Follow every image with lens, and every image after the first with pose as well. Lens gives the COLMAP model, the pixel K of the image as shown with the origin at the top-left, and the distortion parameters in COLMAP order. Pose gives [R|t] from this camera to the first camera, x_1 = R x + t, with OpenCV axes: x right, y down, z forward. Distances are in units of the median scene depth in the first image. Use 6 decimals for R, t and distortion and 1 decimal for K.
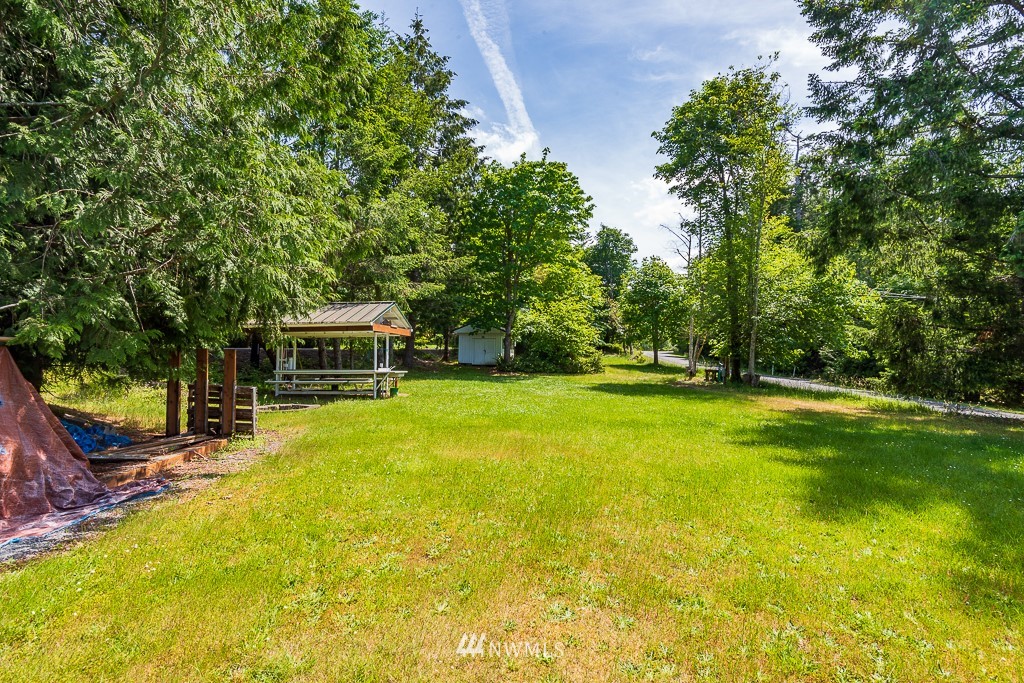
lens RADIAL K [[475.5, 0, 515.3], [0, 475.5, 340.8], [0, 0, 1]] dist [-0.000764, -0.000088]
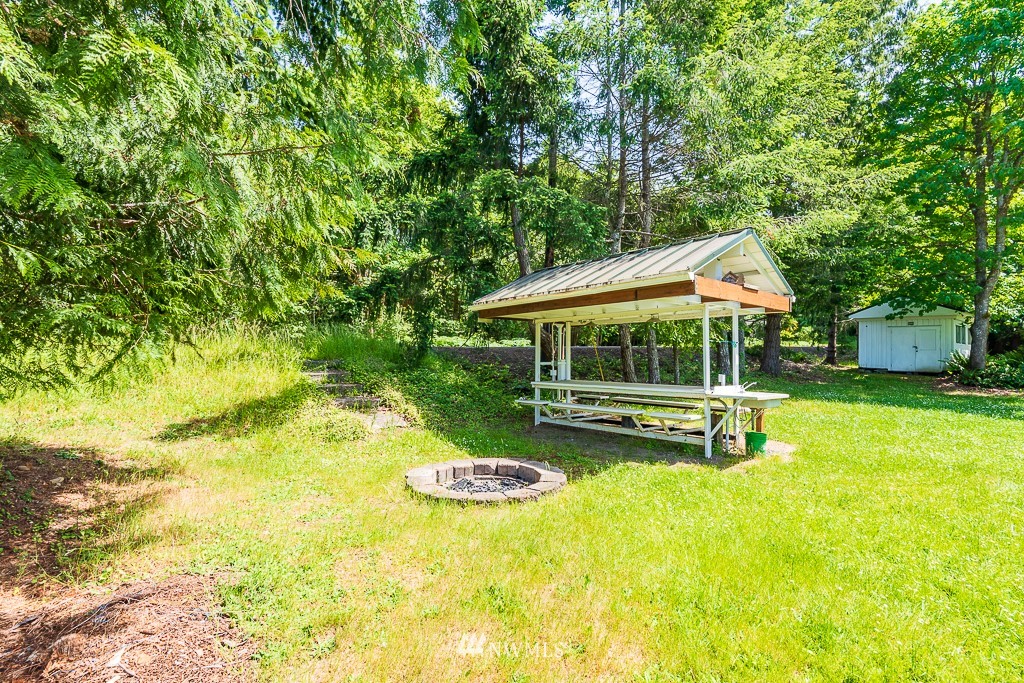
lens RADIAL K [[475.5, 0, 515.1], [0, 475.5, 338.2], [0, 0, 1]] dist [-0.000764, -0.000088]
pose [[0.767538, -0.025667, -0.640489, -0.078345], [0.021818, 0.999665, -0.013915, 0.008655], [0.640632, -0.003293, 0.767841, 0.289502]]
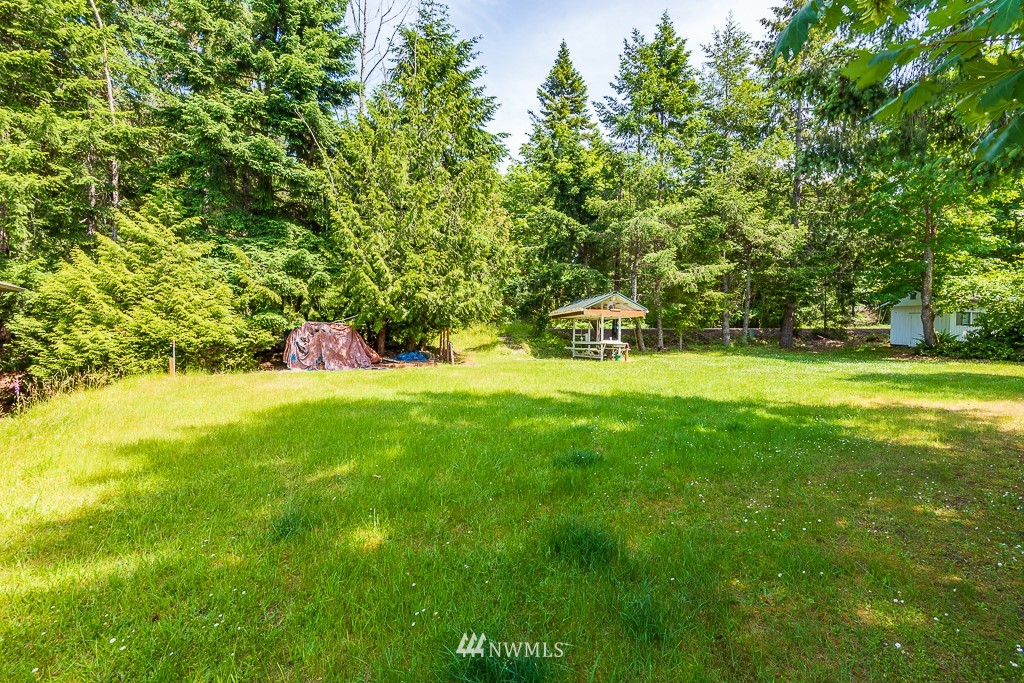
lens RADIAL K [[475.5, 0, 511.9], [0, 475.5, 339.2], [0, 0, 1]] dist [-0.000764, -0.000088]
pose [[0.404293, 0.002639, -0.914626, 0.482425], [0.027008, 0.999525, 0.014822, 0.013625], [0.914230, -0.030695, 0.404030, 0.085085]]
